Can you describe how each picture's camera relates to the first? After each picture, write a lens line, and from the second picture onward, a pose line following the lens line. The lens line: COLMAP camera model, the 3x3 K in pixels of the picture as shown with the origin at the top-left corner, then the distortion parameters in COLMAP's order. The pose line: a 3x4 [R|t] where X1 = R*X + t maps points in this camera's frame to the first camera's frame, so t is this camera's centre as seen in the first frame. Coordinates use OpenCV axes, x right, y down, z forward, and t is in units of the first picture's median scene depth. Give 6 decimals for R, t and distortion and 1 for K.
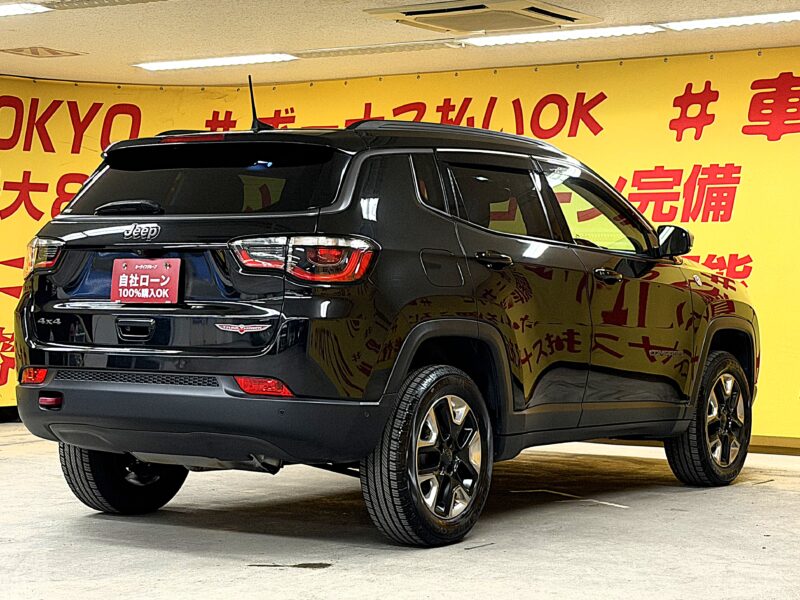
lens RADIAL K [[1768.4, 0, 398.3], [0, 1768.4, 294.9], [0, 0, 1]] dist [0.100114, 0.000000]
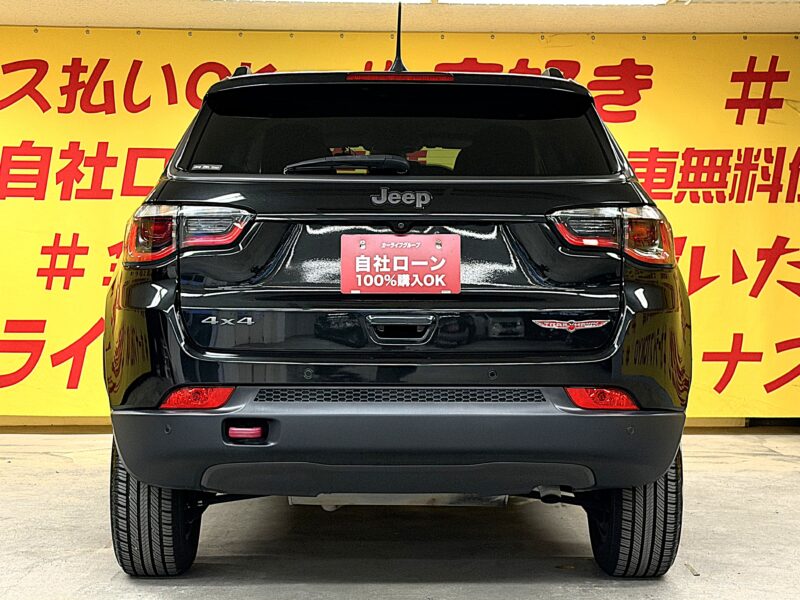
lens RADIAL K [[1516.2, 0, 402.6], [0, 1516.2, 325.5], [0, 0, 1]] dist [0.146880, 0.000000]
pose [[0.820585, -0.026075, 0.570929, -0.316582], [0.006450, 0.999318, 0.036369, -0.003298], [-0.571488, -0.026162, 0.820193, 0.298911]]
